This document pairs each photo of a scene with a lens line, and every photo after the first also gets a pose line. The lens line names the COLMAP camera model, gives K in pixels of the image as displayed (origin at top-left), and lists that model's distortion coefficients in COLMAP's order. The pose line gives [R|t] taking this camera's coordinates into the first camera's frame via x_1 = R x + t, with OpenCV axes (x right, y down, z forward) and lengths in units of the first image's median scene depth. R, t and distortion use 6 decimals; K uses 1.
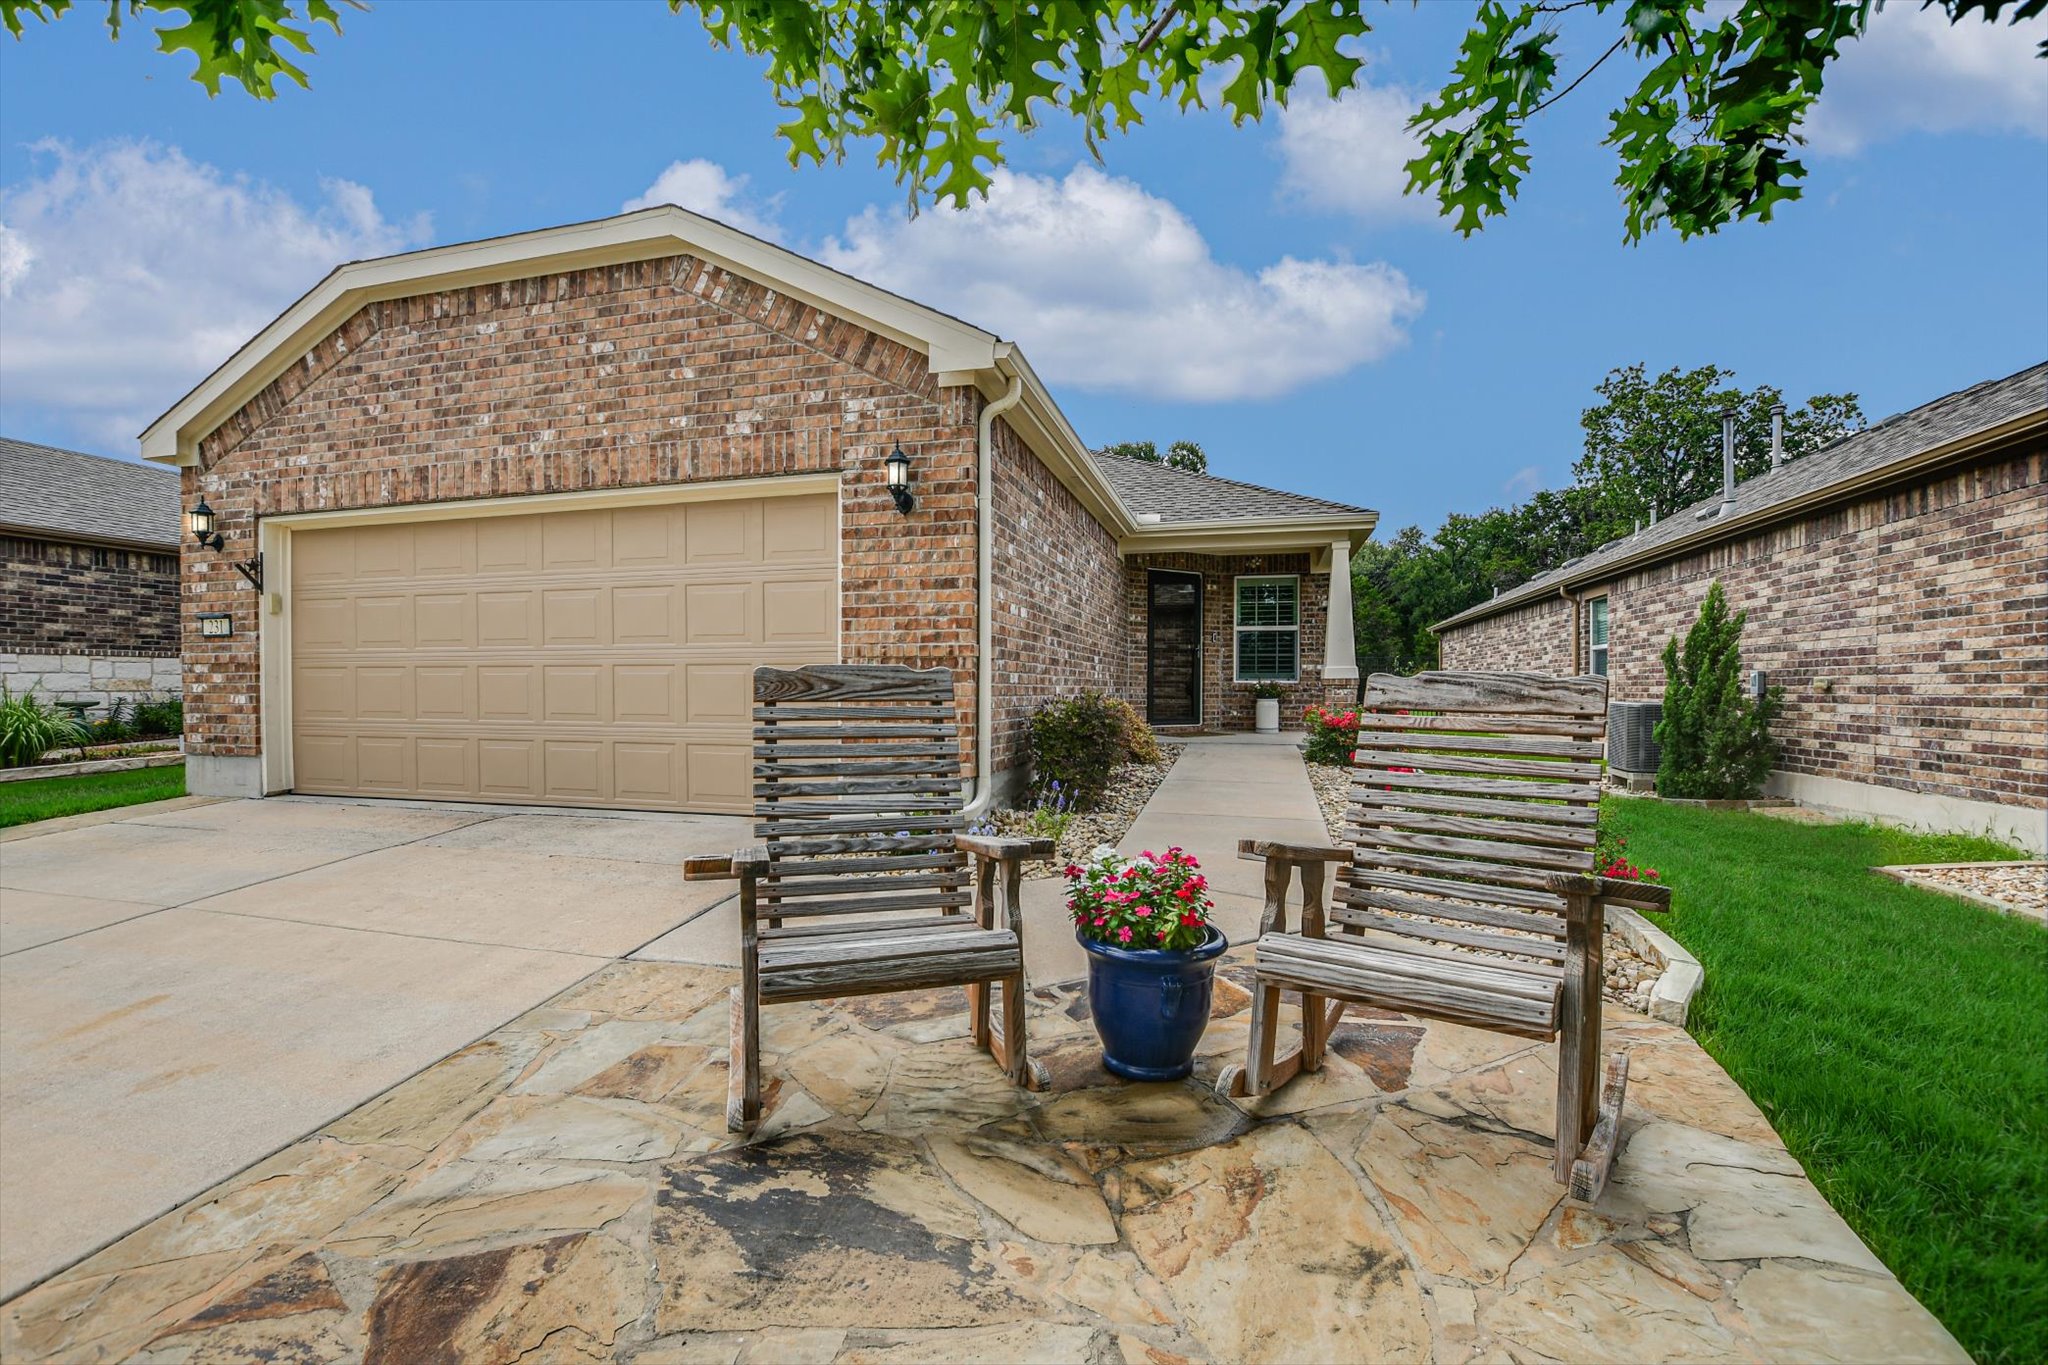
lens RADIAL K [[906.3, 0, 1021.1], [0, 906.3, 684.6], [0, 0, 1]] dist [-0.033516, 0.004608]
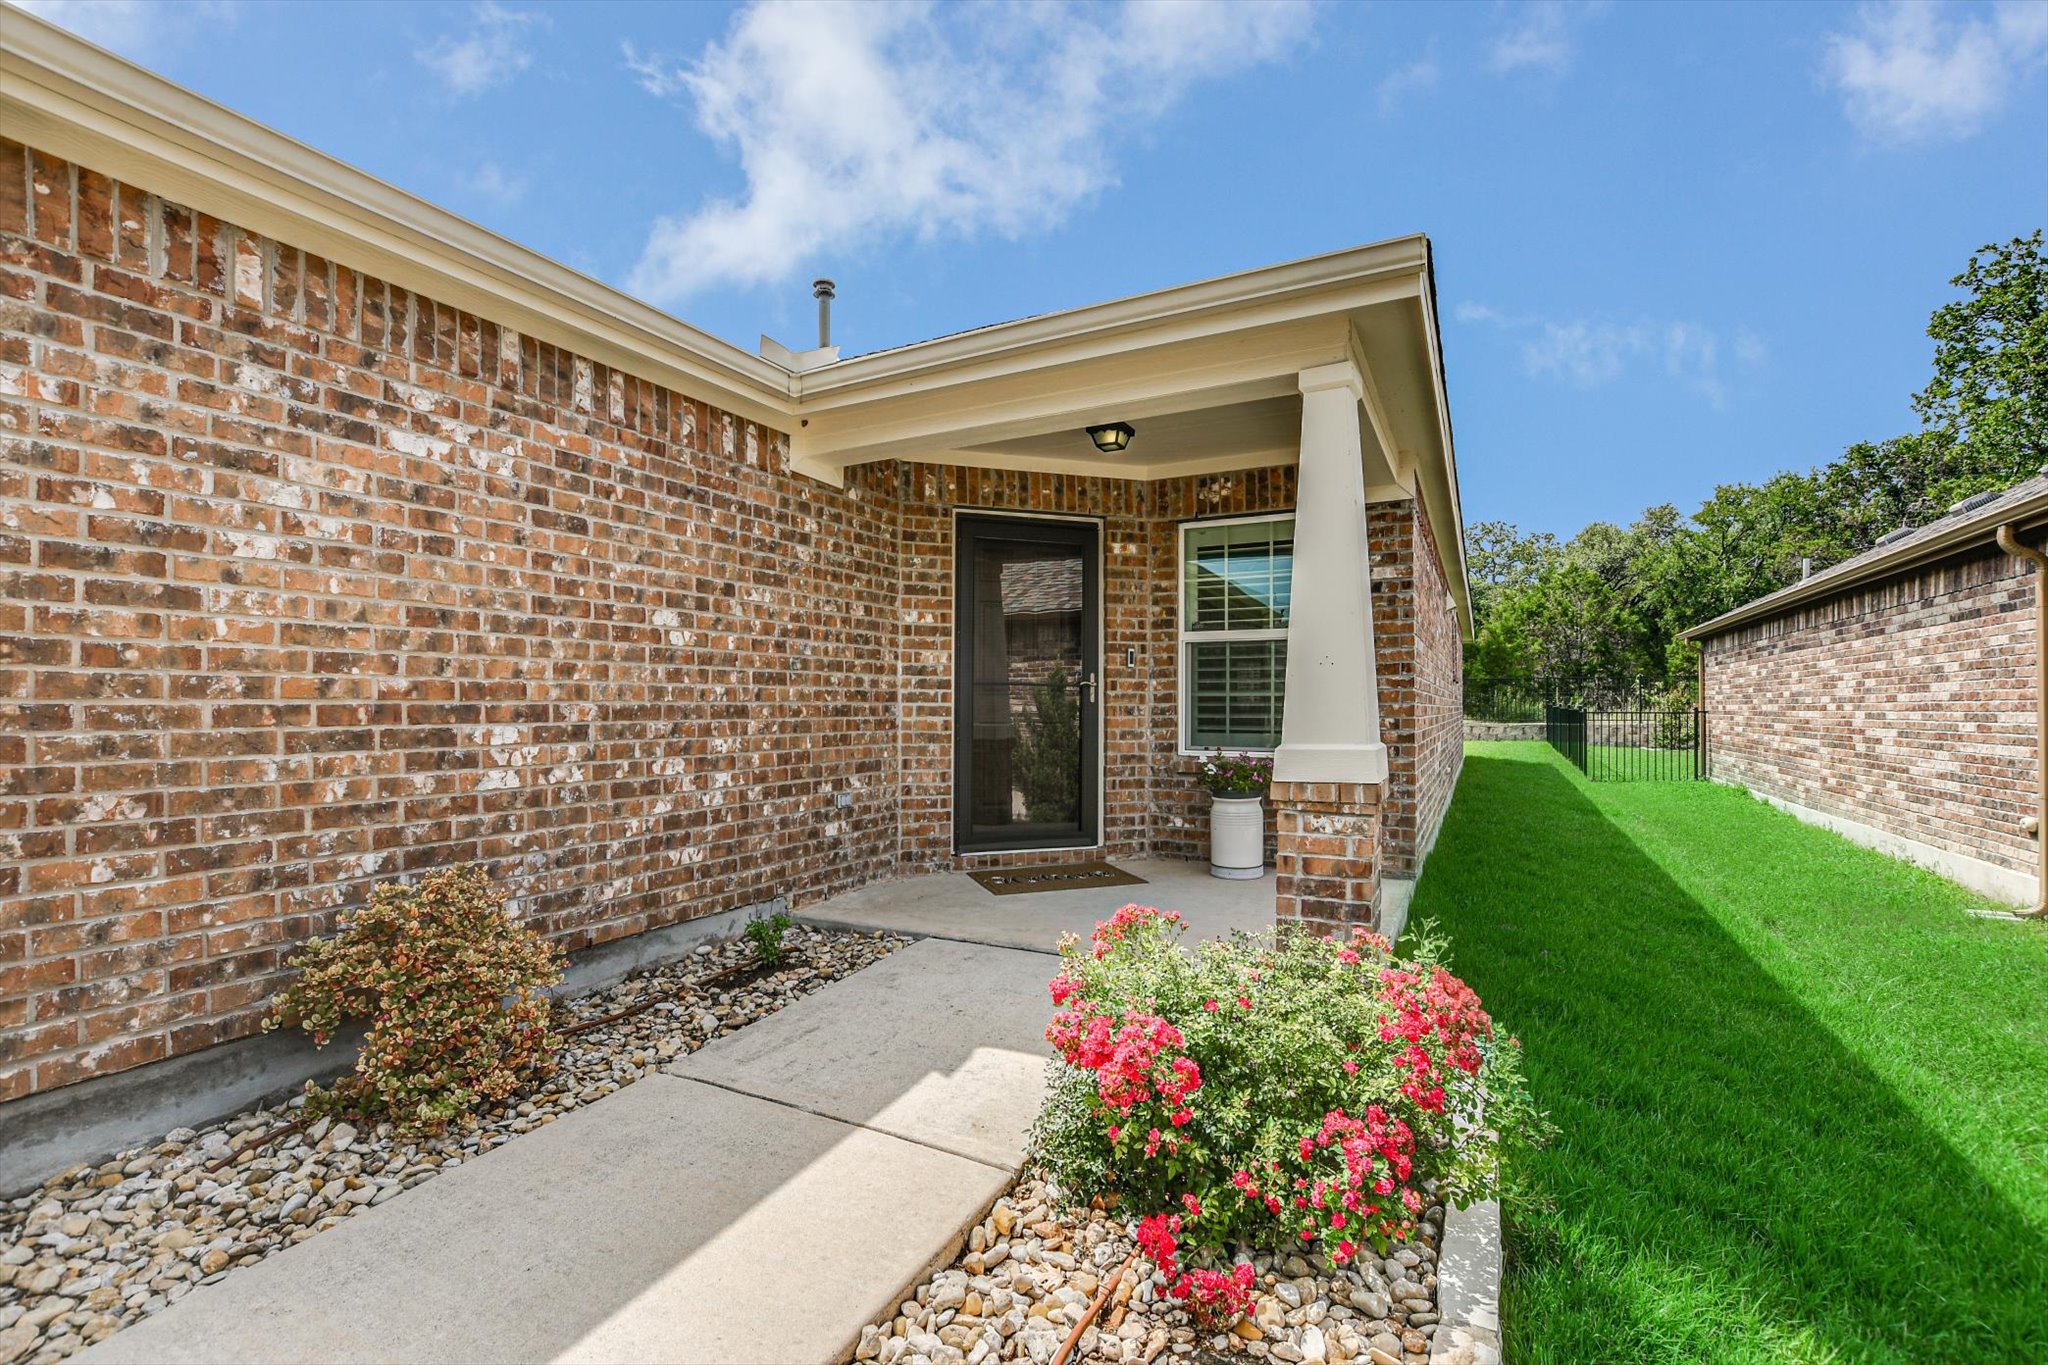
lens RADIAL K [[906.3, 0, 1020.6], [0, 906.3, 689.9], [0, 0, 1]] dist [-0.033516, 0.004608]
pose [[0.975197, -0.006347, -0.221249, 0.383515], [0.003196, 0.999888, -0.014598, -0.042705], [0.221317, 0.013529, 0.975108, 0.791528]]
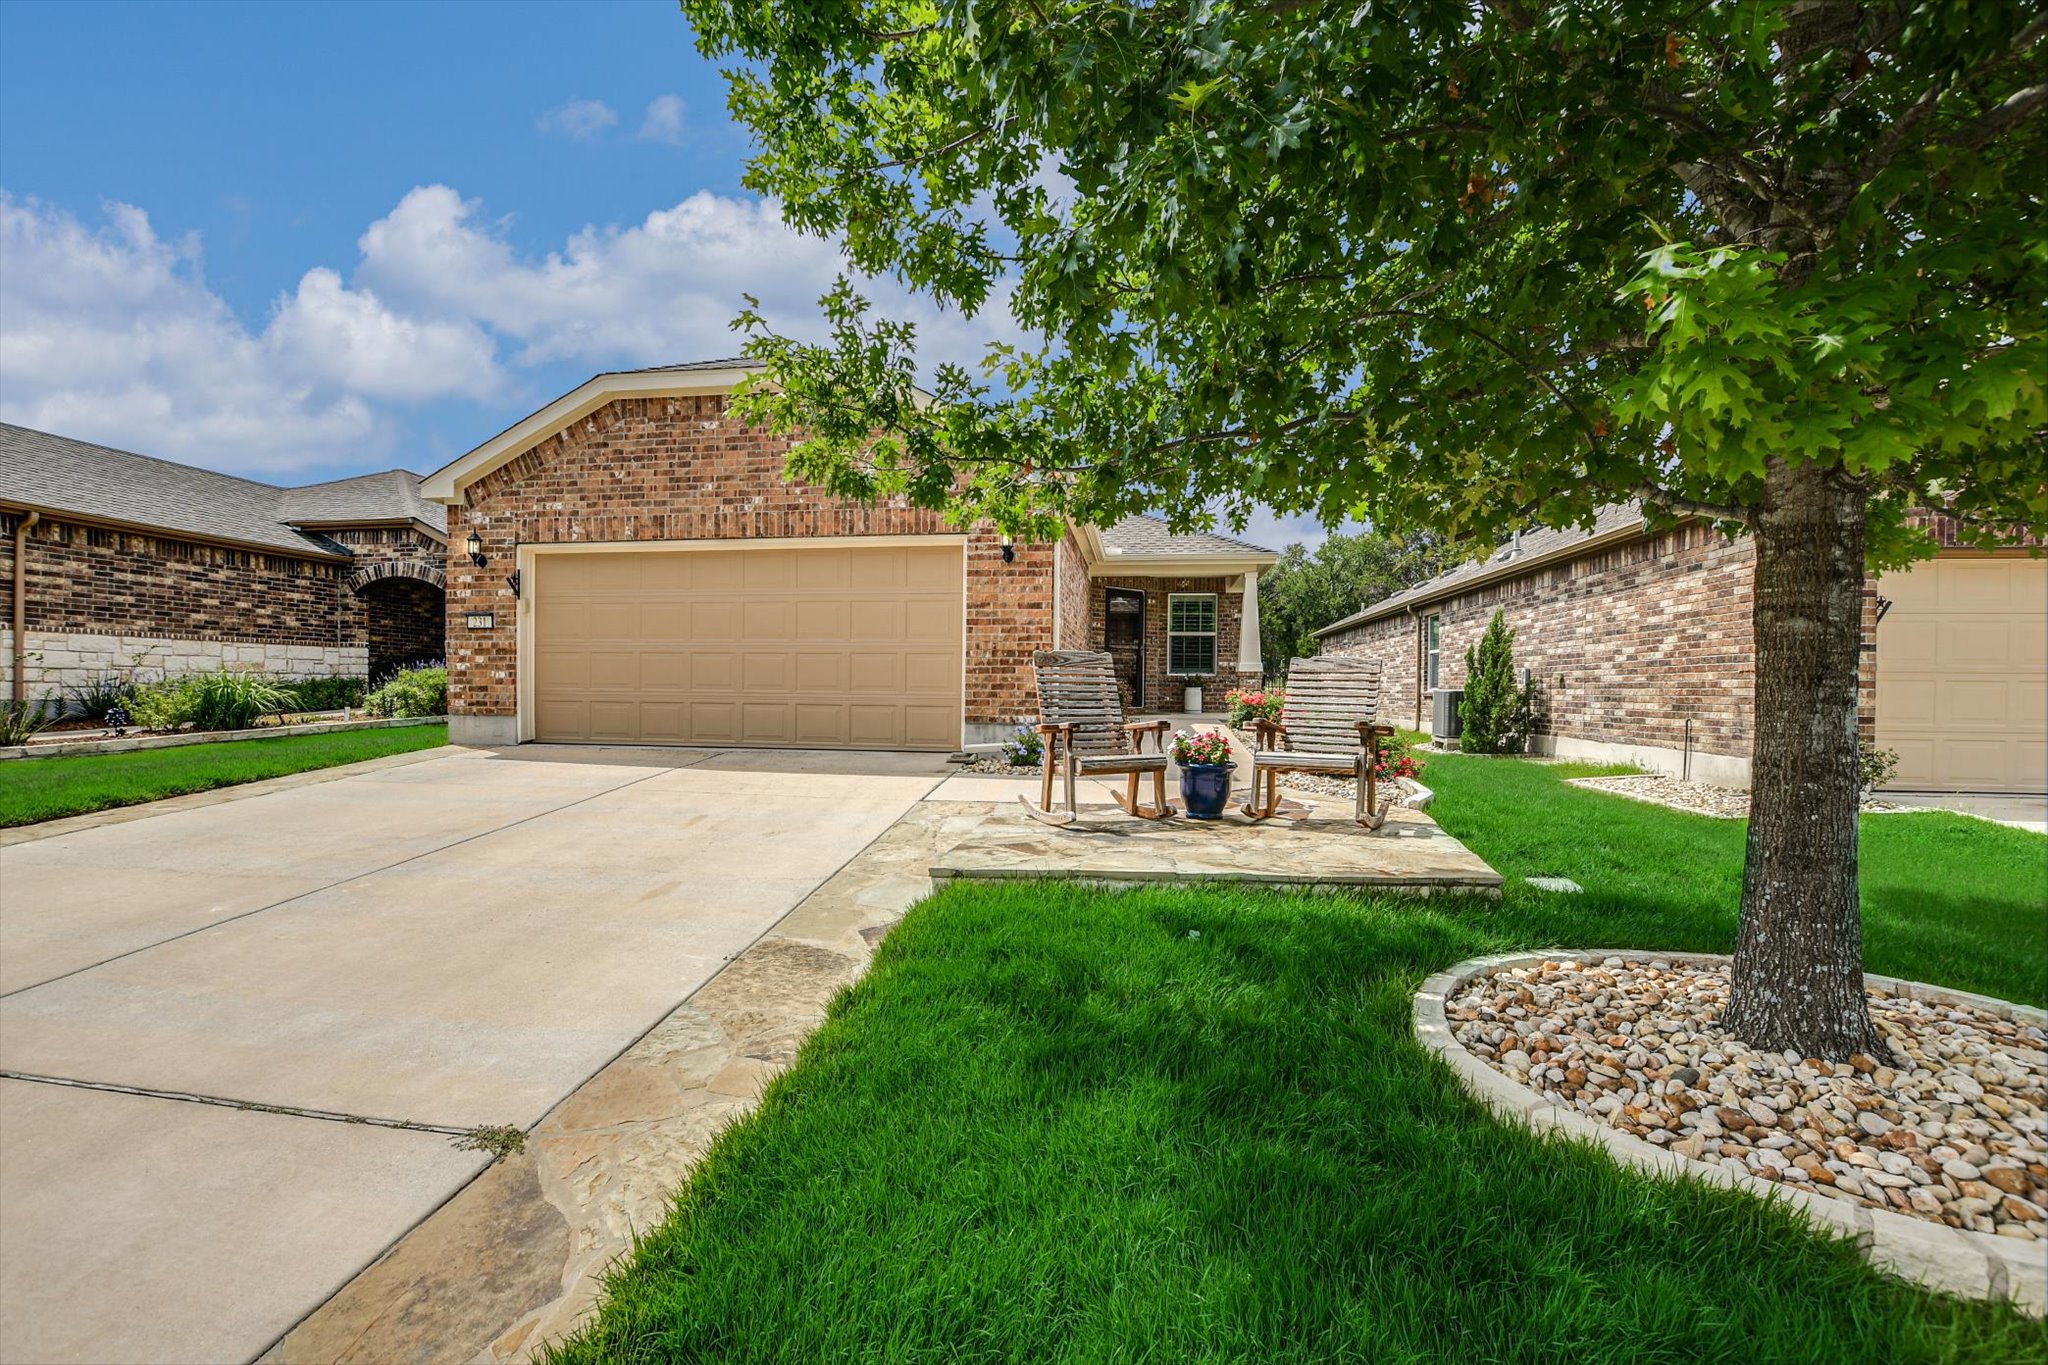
lens RADIAL K [[906.3, 0, 1023.3], [0, 906.3, 684.1], [0, 0, 1]] dist [-0.033516, 0.004608]
pose [[0.992838, 0.009099, 0.119118, -0.187220], [-0.008981, 0.999959, -0.001531, 0.021538], [-0.119127, 0.000450, 0.992879, -0.401287]]
